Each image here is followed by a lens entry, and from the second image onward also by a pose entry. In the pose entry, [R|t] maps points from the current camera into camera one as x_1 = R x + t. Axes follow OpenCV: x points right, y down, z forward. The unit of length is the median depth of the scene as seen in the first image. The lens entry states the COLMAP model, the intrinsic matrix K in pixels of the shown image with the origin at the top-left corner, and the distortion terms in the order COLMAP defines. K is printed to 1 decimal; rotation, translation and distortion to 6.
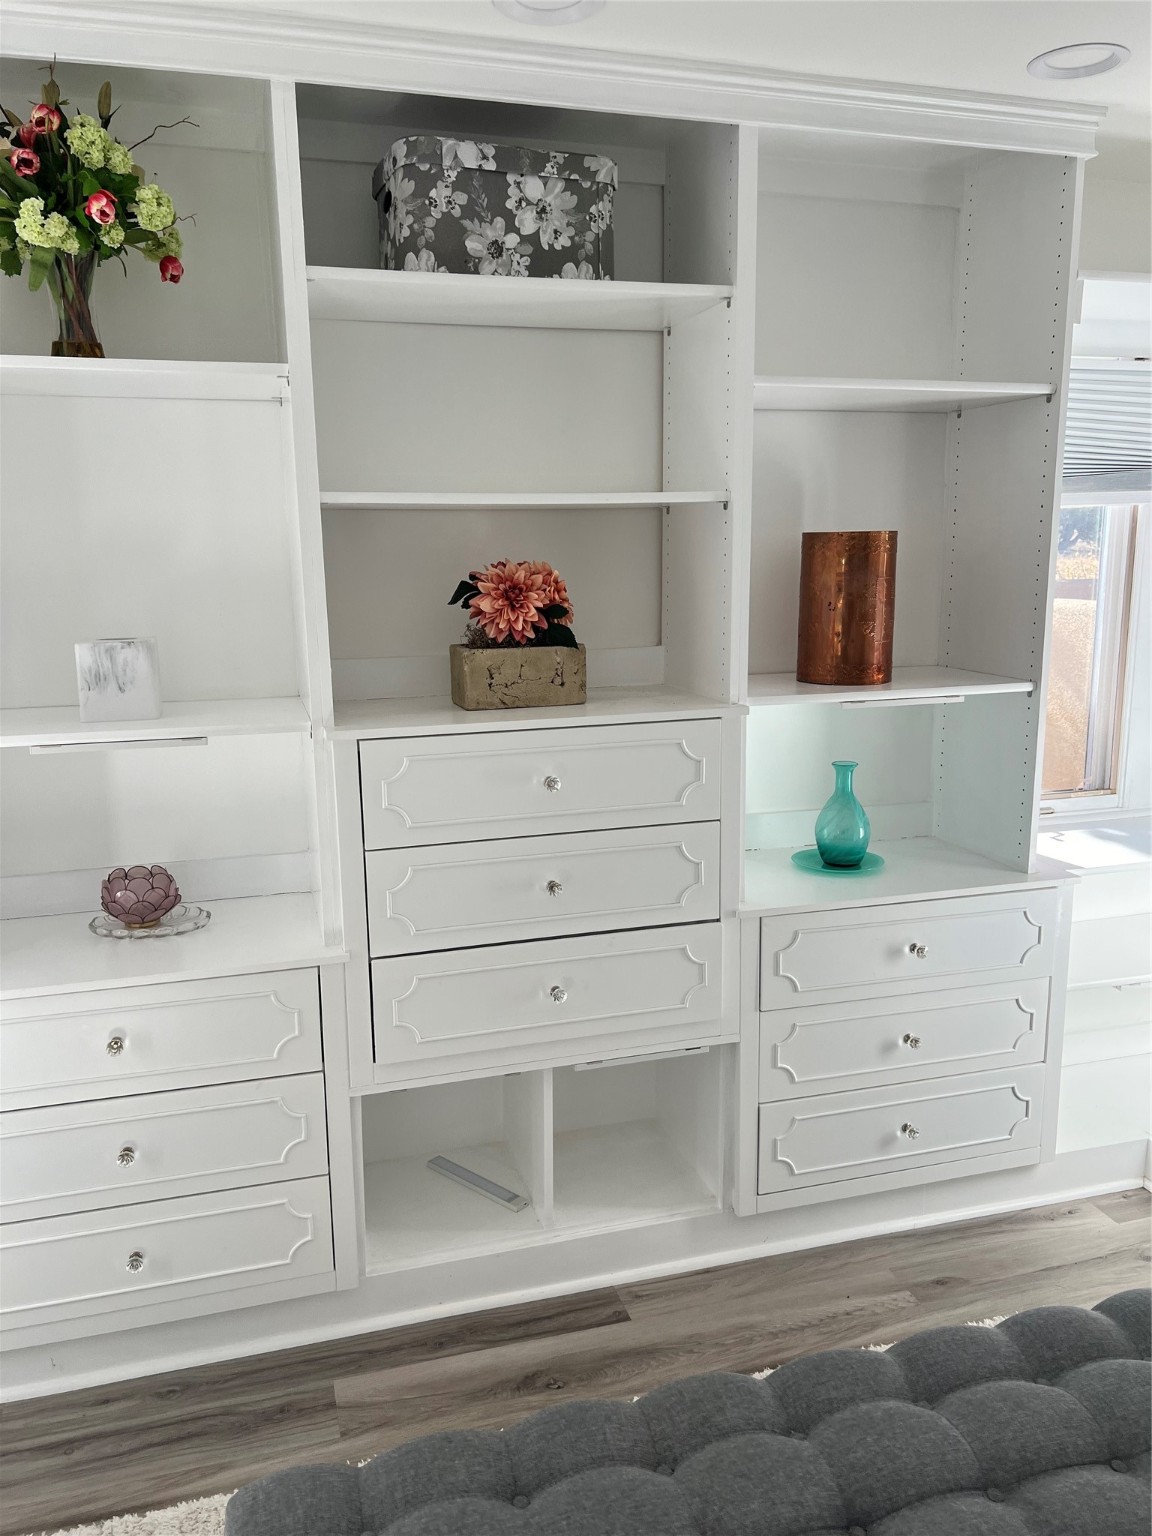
lens RADIAL K [[1156.0, 0, 578.3], [0, 1156.0, 774.5], [0, 0, 1]] dist [0.042288, -0.041678]
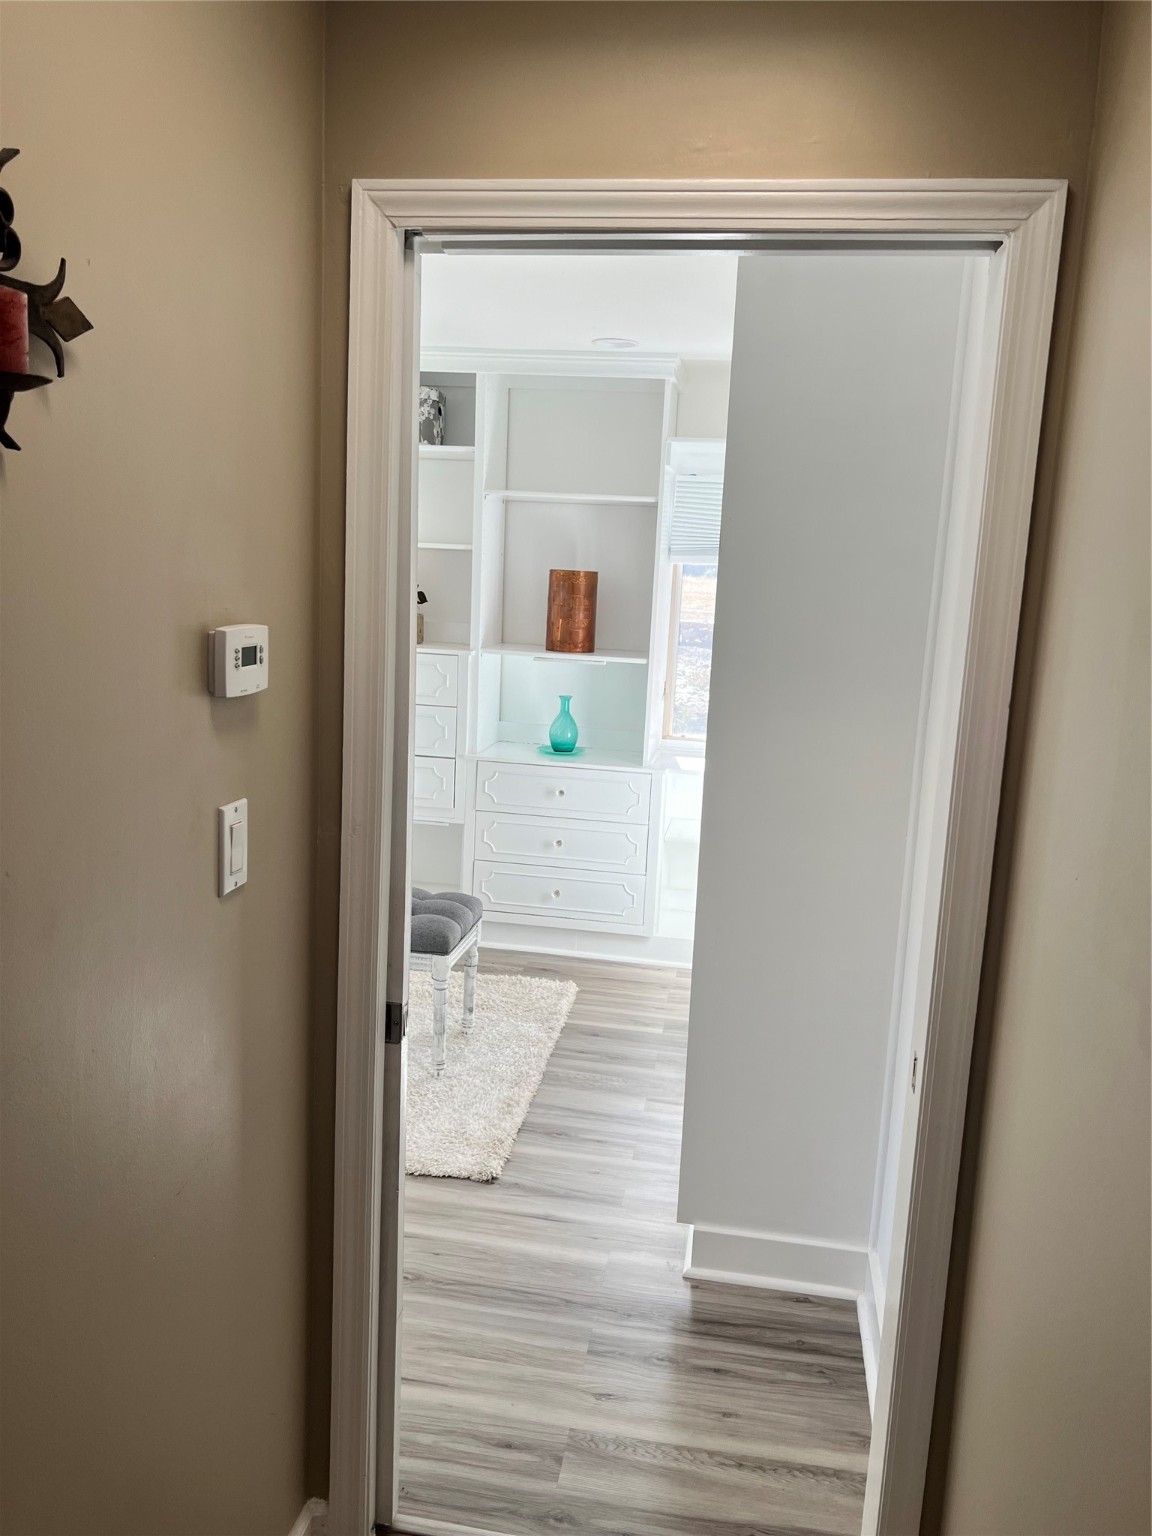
lens RADIAL K [[1149.8, 0, 577.9], [0, 1149.8, 760.0], [0, 0, 1]] dist [0.024043, -0.025284]
pose [[0.900768, 0.124292, -0.416135, 1.066551], [-0.138637, 0.990334, -0.004301, 0.100618], [0.411578, 0.061566, 0.909293, -0.666753]]
